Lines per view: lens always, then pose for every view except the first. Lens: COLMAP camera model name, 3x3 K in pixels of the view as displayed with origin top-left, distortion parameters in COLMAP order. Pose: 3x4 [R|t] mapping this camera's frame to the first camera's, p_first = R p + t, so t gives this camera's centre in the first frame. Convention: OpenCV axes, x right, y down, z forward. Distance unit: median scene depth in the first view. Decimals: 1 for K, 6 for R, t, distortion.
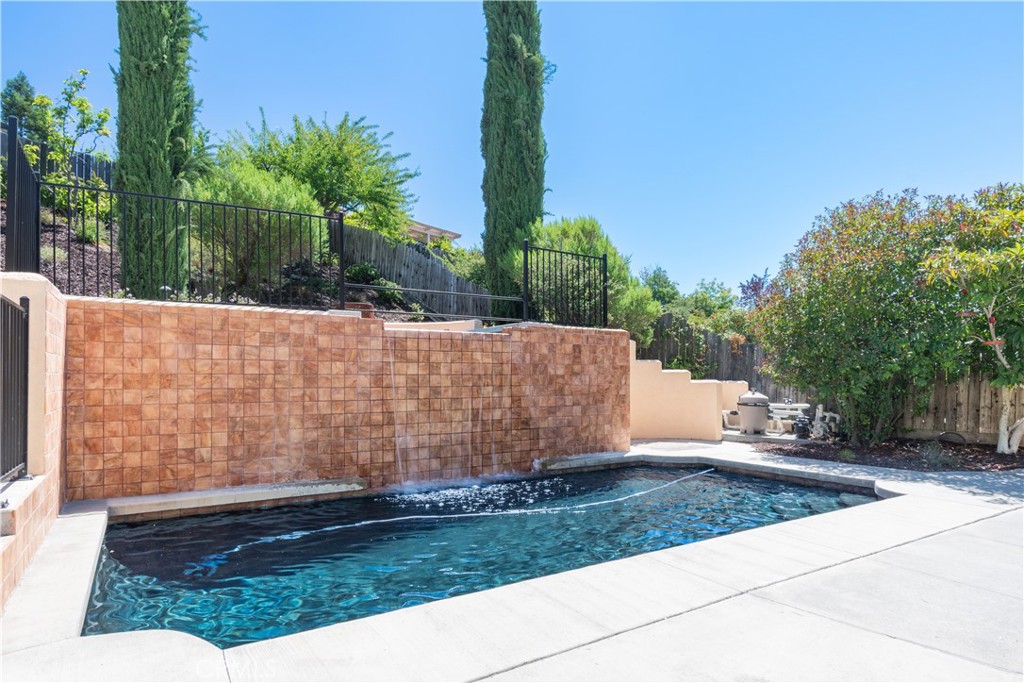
lens RADIAL K [[547.0, 0, 509.8], [0, 547.0, 383.9], [0, 0, 1]] dist [0.001425, 0.000232]
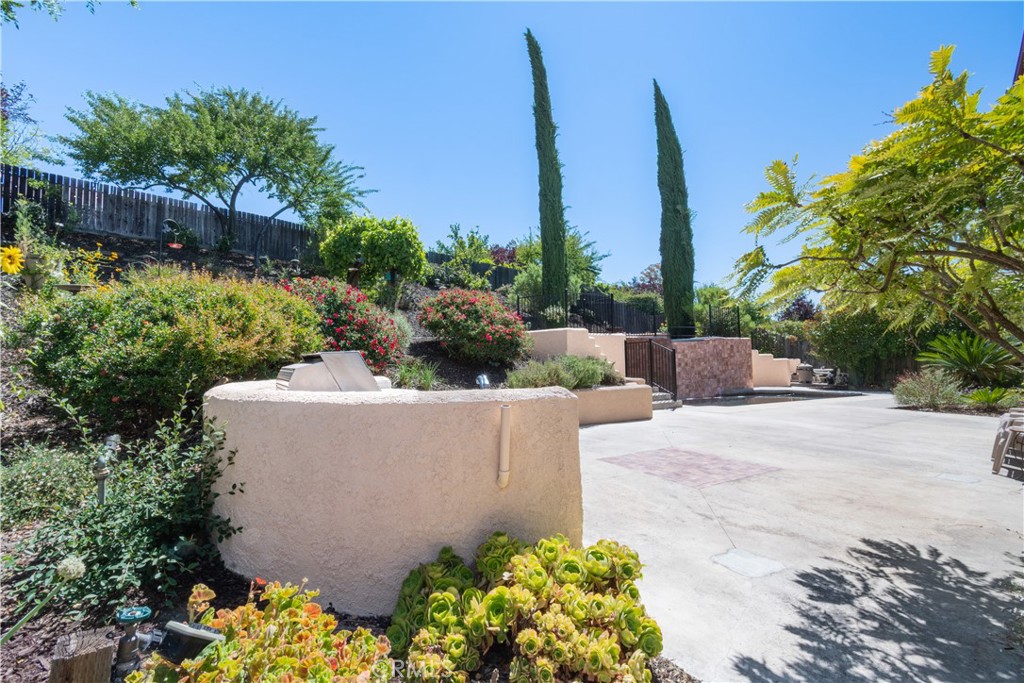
lens RADIAL K [[454.0, 0, 502.6], [0, 454.0, 339.1], [0, 0, 1]] dist [0.000887, 0.000253]
pose [[0.993345, -0.019951, -0.113440, -0.550630], [0.013471, 0.998249, -0.057598, 0.005197], [0.114390, 0.055687, 0.991874, -0.946959]]
